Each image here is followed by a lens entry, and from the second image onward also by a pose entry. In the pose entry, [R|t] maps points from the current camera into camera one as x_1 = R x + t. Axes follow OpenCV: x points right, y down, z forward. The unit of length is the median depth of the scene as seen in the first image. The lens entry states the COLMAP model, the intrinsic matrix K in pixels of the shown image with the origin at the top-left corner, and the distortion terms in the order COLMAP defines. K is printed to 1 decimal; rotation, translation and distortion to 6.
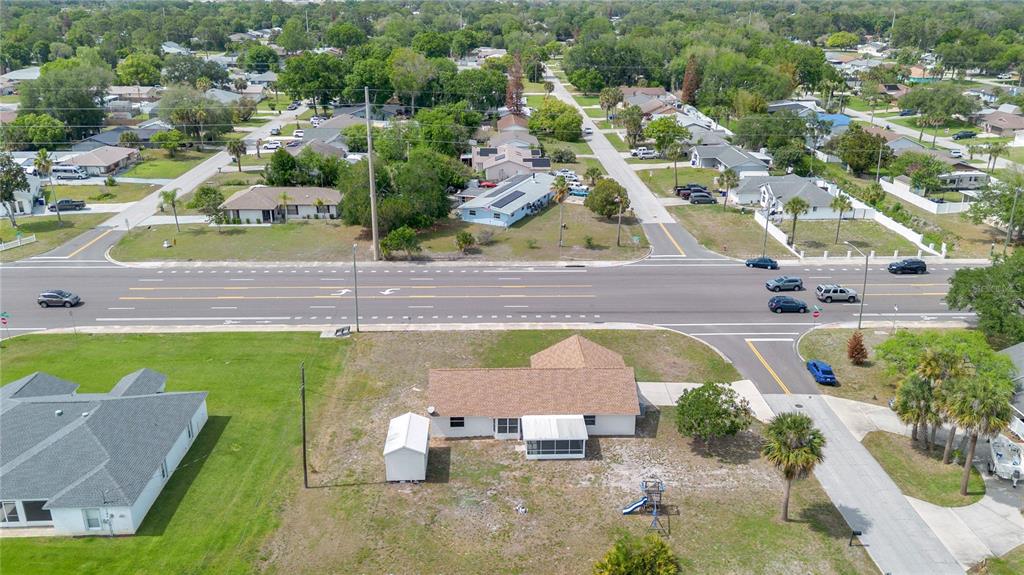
lens RADIAL K [[782.3, 0, 512.0], [0, 782.3, 287.5], [0, 0, 1]] dist [0.078929, -0.098417]
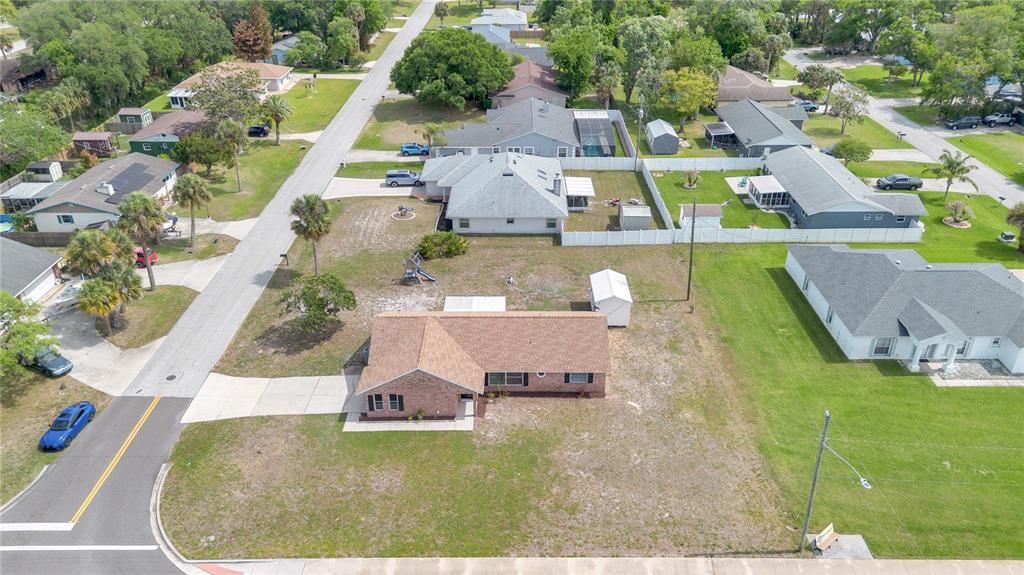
lens RADIAL K [[742.5, 0, 545.0], [0, 742.5, 286.6], [0, 0, 1]] dist [0.075340, -0.070438]
pose [[-0.999983, -0.005679, -0.000990, -0.027401], [-0.004461, 0.653477, 0.756933, -0.422524], [-0.003651, 0.756925, -0.653491, 1.172678]]
